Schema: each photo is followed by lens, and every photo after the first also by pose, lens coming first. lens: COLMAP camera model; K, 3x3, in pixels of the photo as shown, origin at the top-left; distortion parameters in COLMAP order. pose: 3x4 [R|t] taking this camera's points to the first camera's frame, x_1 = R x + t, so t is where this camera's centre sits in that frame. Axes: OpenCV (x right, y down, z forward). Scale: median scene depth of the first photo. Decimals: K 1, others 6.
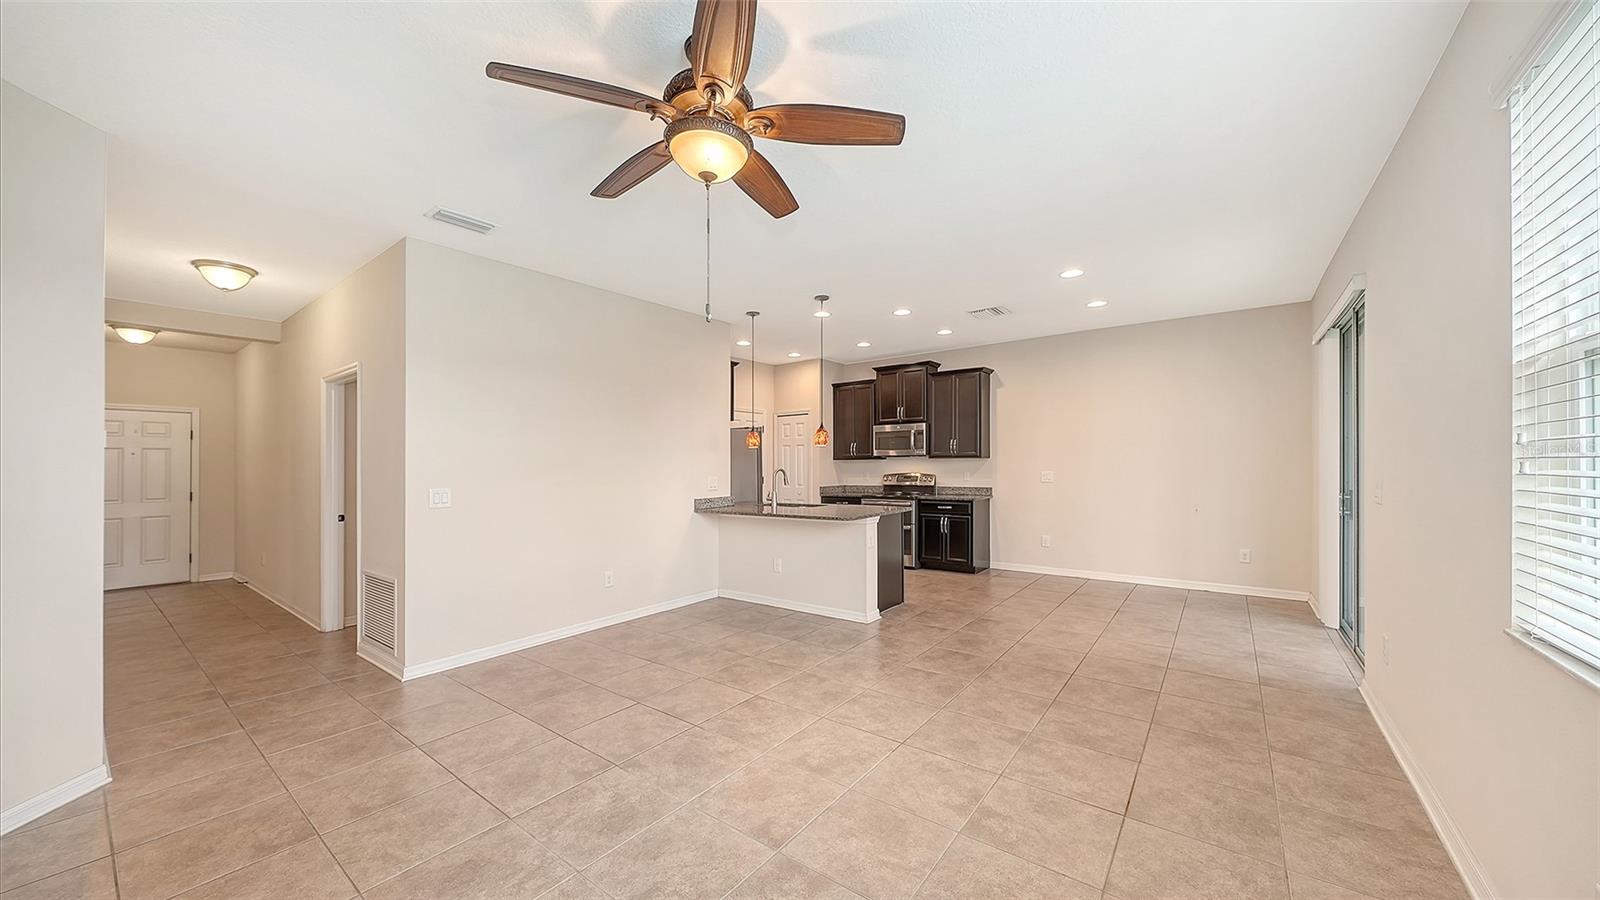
lens RADIAL K [[558.6, 0, 781.9], [0, 558.6, 502.8], [0, 0, 1]] dist [0.000139, 0.000014]
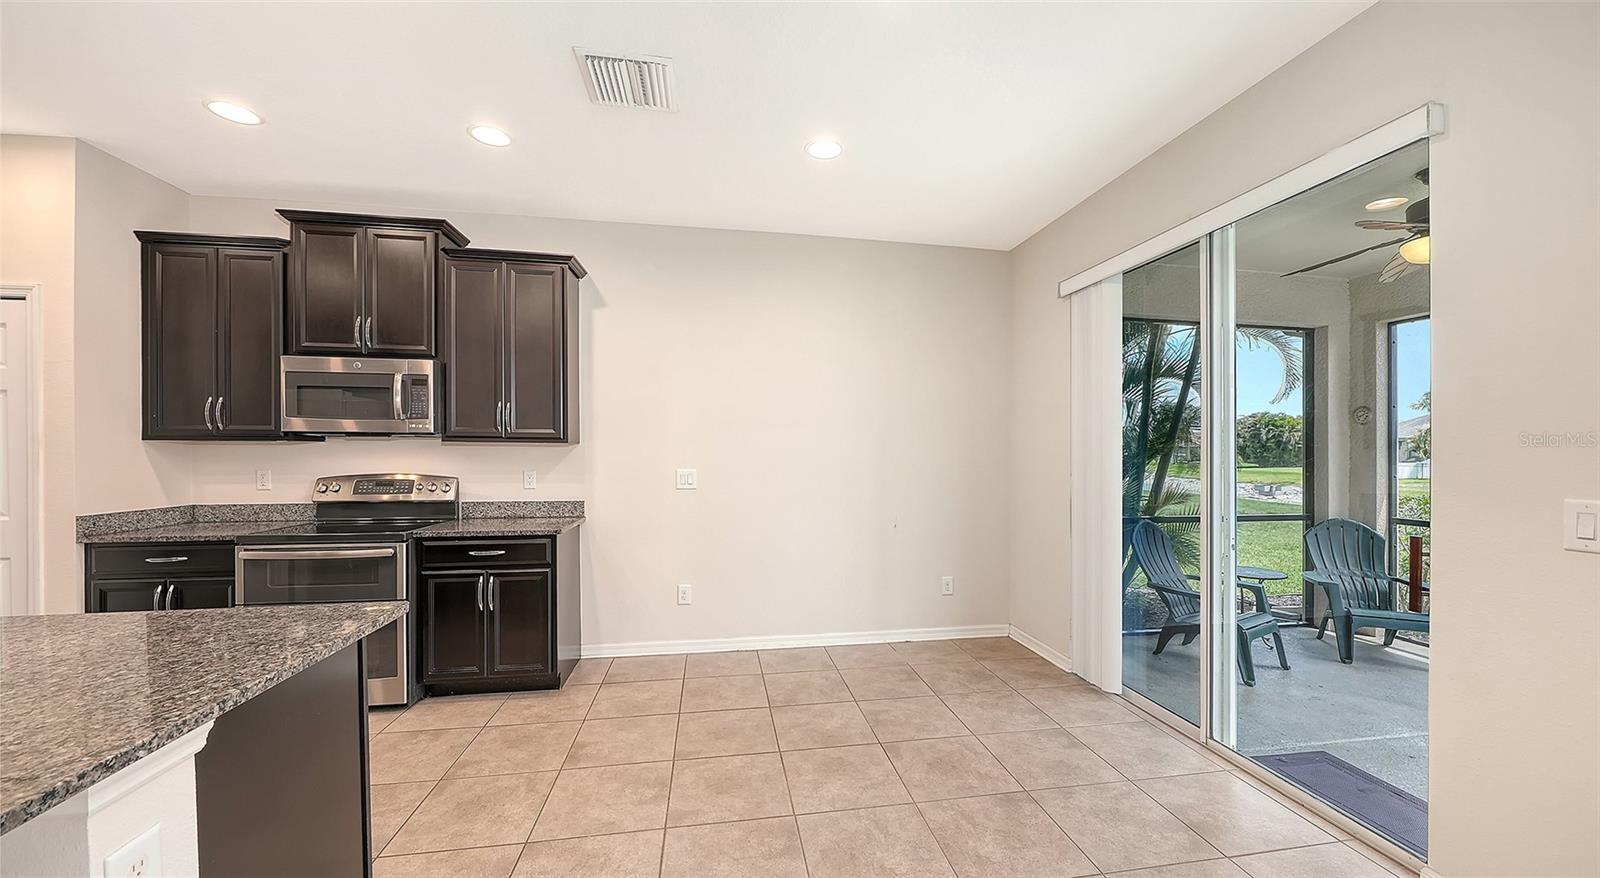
lens RADIAL K [[599.4, 0, 824.2], [0, 599.4, 454.4], [0, 0, 1]] dist [-0.009123, -0.000158]
pose [[0.657180, 0.008709, 0.753683, 0.110197], [0.040906, 0.998047, -0.047201, -0.035805], [-0.752623, 0.061850, 0.655540, 0.483910]]
